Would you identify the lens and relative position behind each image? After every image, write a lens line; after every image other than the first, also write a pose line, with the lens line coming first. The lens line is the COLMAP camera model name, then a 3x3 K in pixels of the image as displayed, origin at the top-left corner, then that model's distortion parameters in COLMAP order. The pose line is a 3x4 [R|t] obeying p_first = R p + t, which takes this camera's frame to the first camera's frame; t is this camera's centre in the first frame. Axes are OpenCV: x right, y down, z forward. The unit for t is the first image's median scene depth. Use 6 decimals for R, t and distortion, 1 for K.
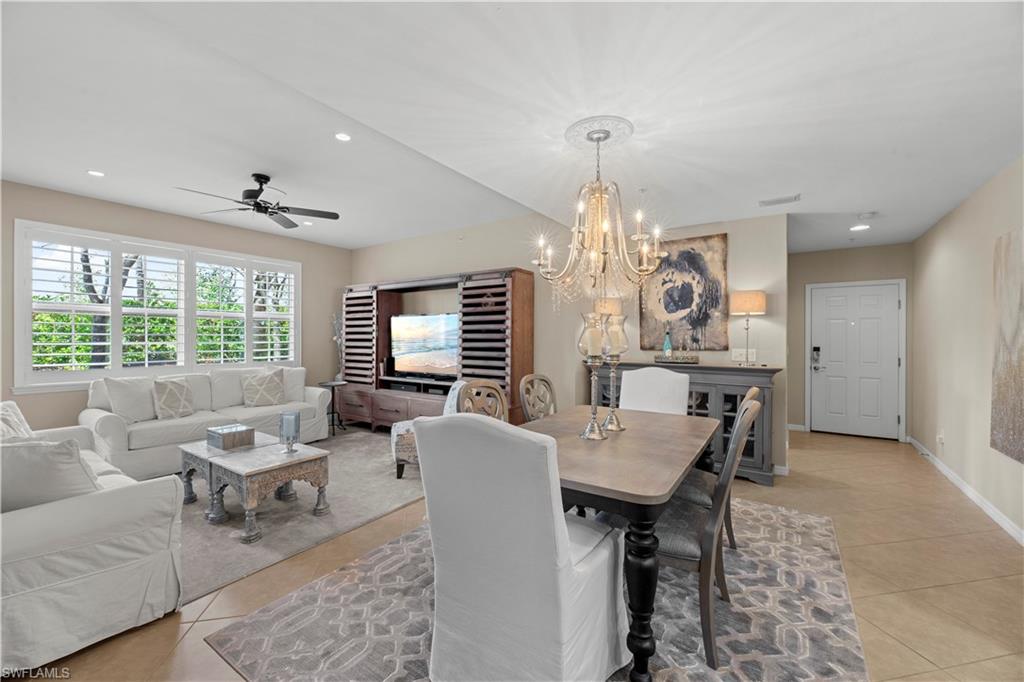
lens RADIAL K [[411.4, 0, 510.9], [0, 411.4, 338.7], [0, 0, 1]] dist [0.003483, -0.002507]
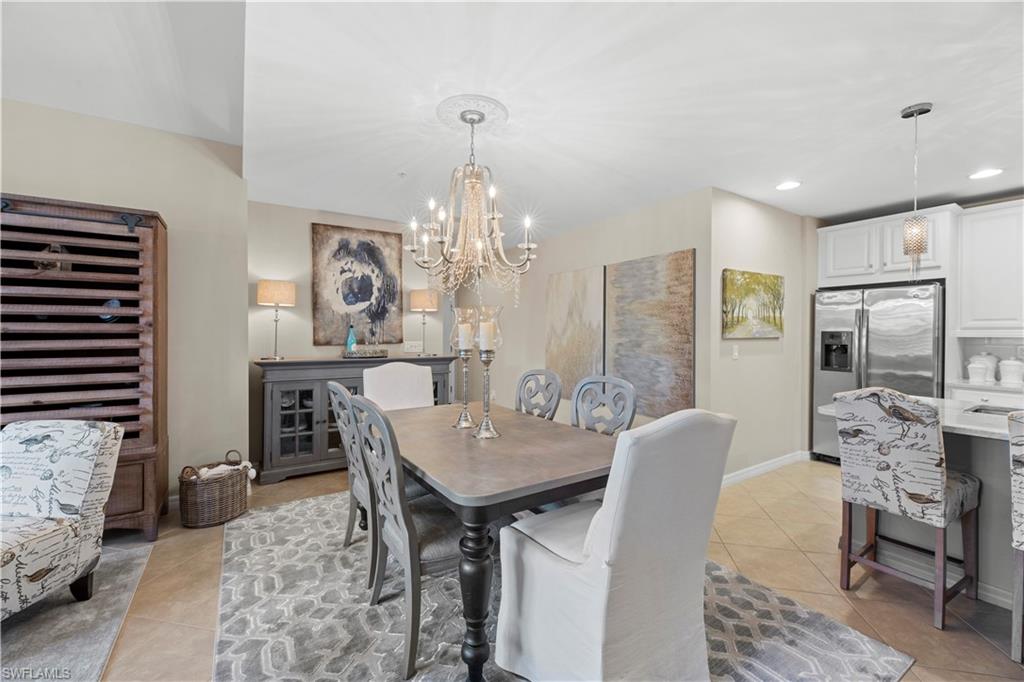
lens RADIAL K [[417.2, 0, 510.7], [0, 417.2, 335.2], [0, 0, 1]] dist [0.001597, -0.000972]
pose [[0.392909, -0.008084, 0.919542, -0.323208], [0.001435, 0.999966, 0.008178, -0.000595], [-0.919576, -0.001894, 0.392907, 0.276957]]
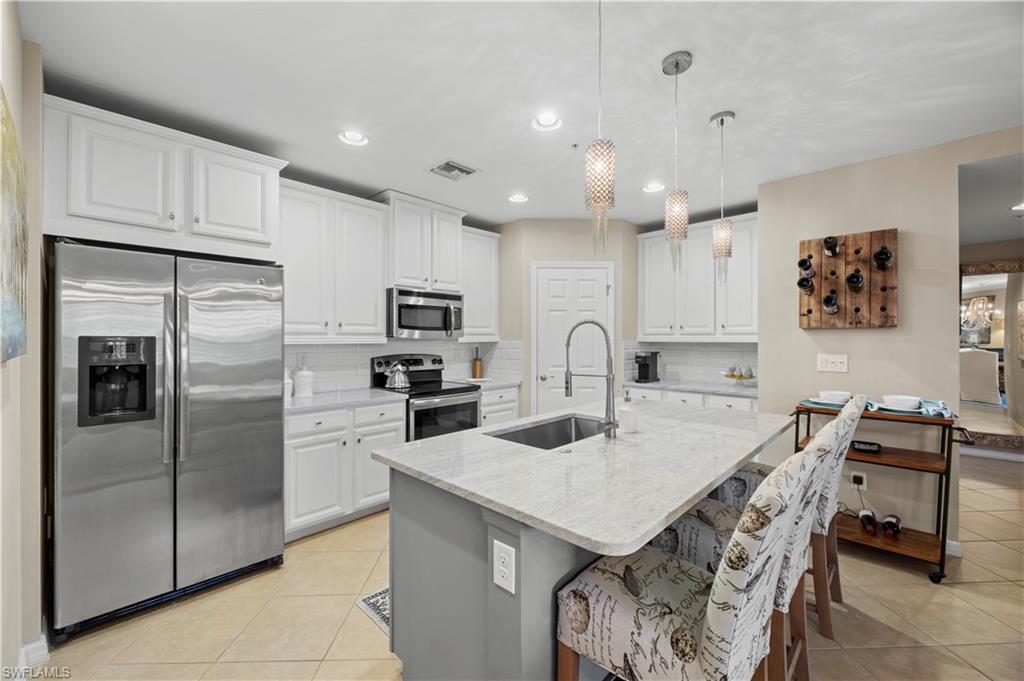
lens RADIAL K [[411.4, 0, 510.9], [0, 411.4, 338.2], [0, 0, 1]] dist [0.003483, -0.002507]
pose [[-0.986314, -0.001999, 0.164863, 0.303549], [-0.001610, 0.999996, 0.002494, -0.000320], [-0.164868, 0.002194, -0.986313, 0.324275]]
